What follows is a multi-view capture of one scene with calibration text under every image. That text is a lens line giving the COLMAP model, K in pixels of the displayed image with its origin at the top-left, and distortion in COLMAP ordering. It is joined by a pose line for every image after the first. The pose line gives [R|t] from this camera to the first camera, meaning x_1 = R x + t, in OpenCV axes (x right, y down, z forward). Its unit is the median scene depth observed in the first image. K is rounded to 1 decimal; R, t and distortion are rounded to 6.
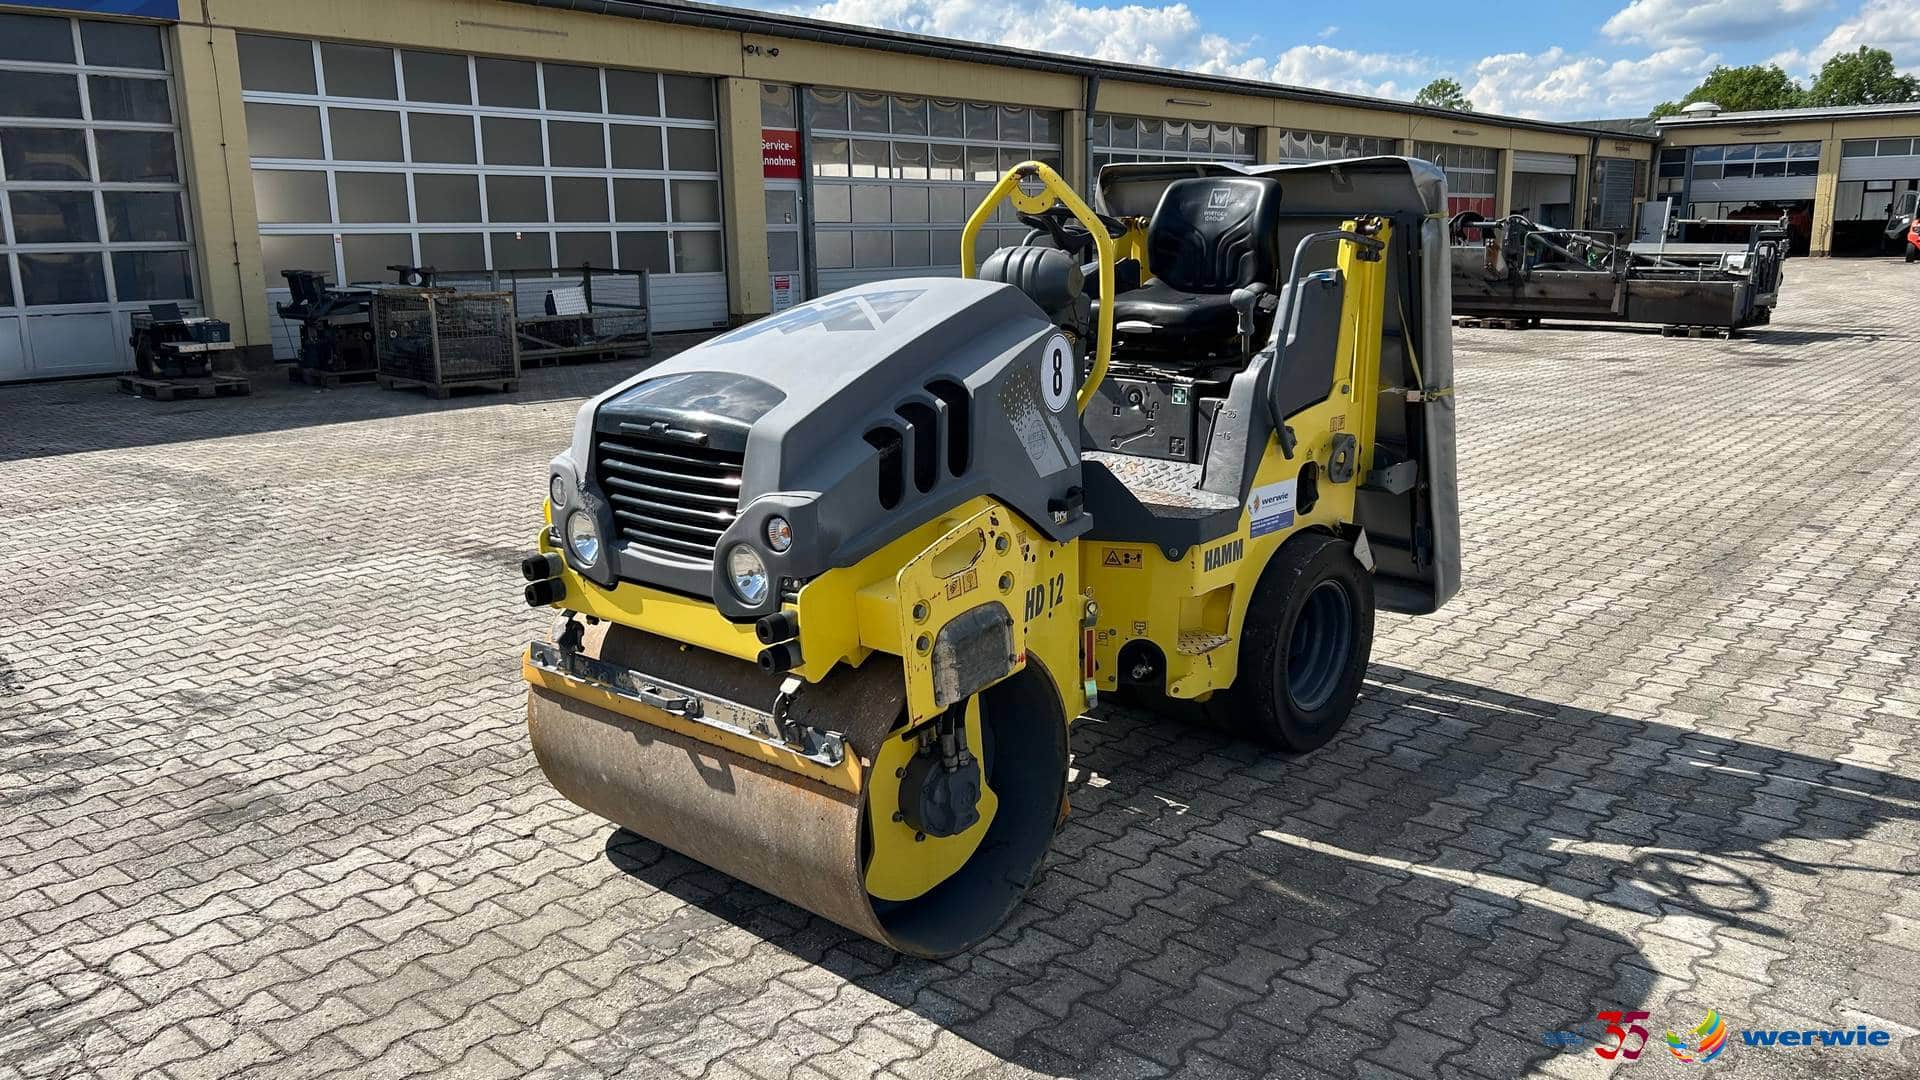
lens RADIAL K [[1438.1, 0, 956.9], [0, 1438.1, 541.2], [0, 0, 1]] dist [0.045779, -0.051182]
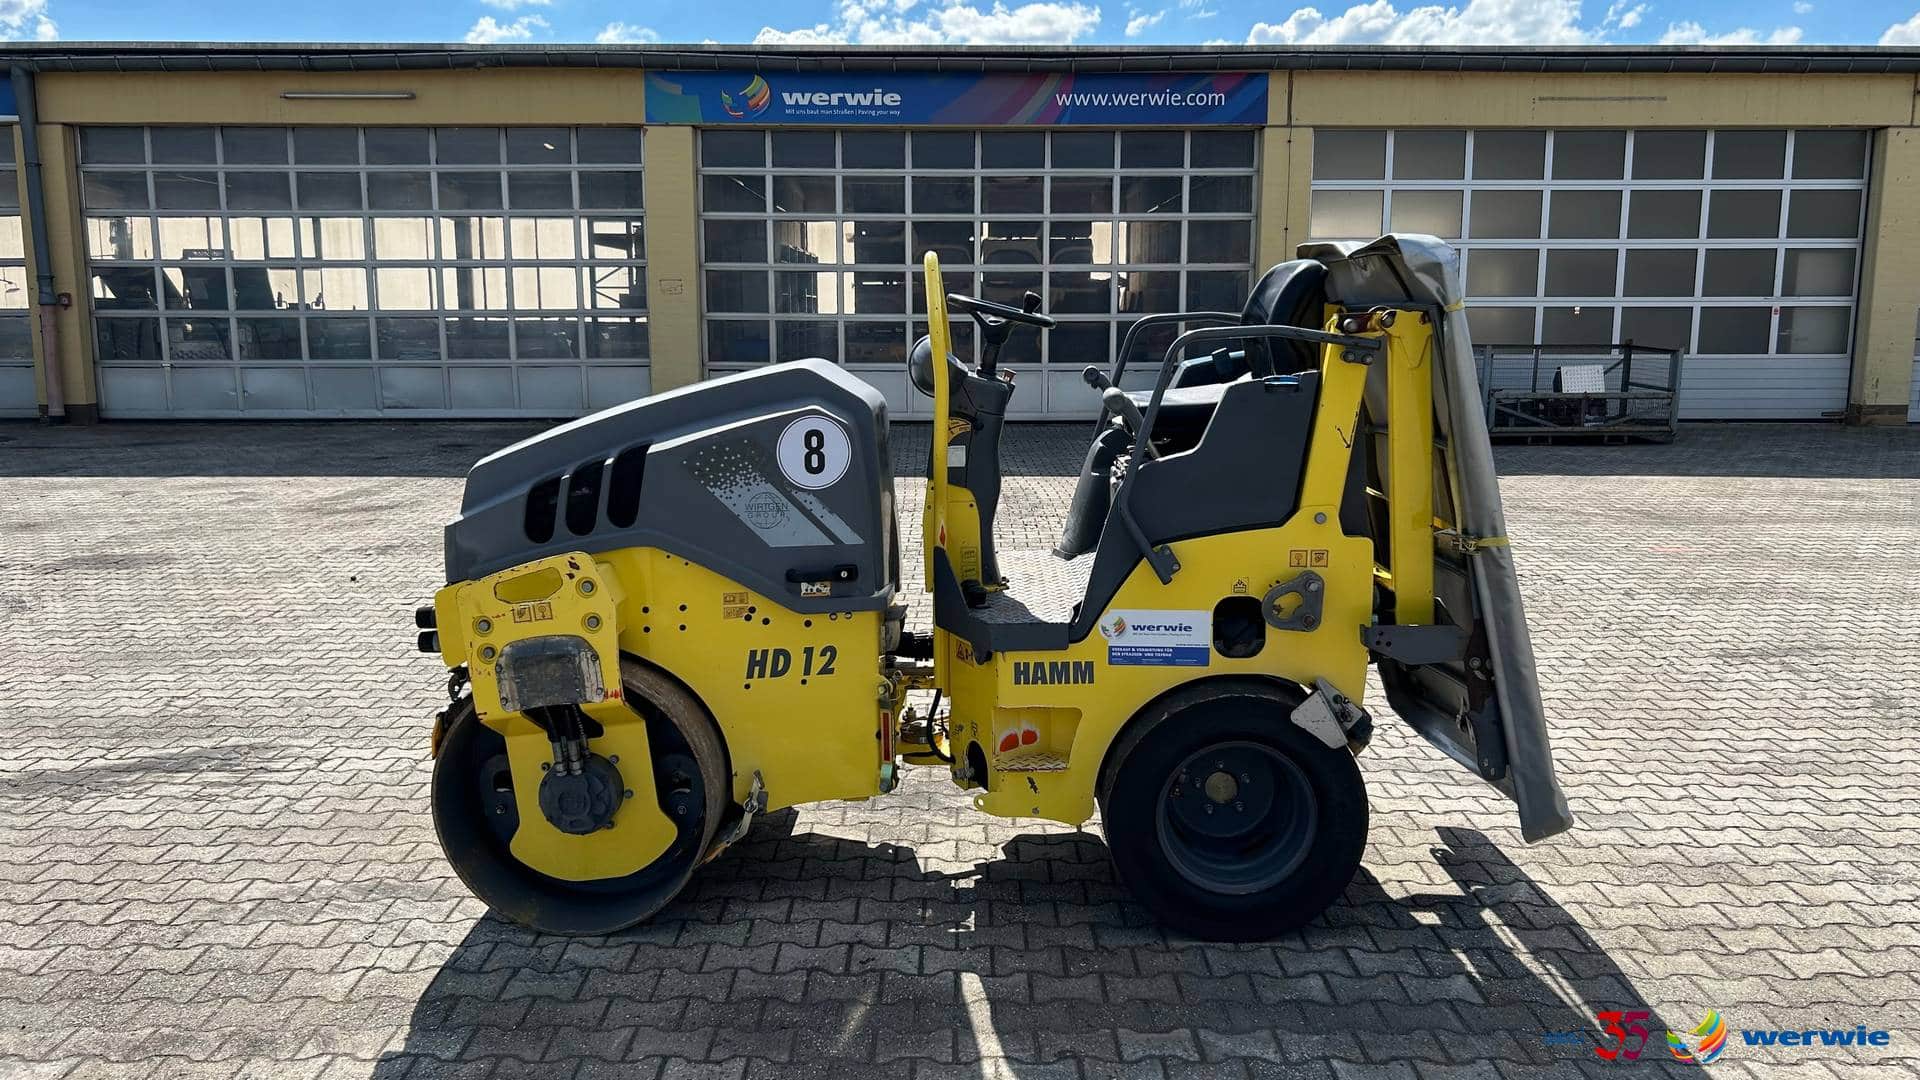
lens RADIAL K [[1438.1, 0, 971.5], [0, 1438.1, 537.2], [0, 0, 1]] dist [0.045779, -0.051182]
pose [[0.648228, 0.133122, -0.749719, 0.769333], [-0.170311, 0.985003, 0.027645, -0.085708], [0.742155, 0.109765, 0.661178, 0.328038]]
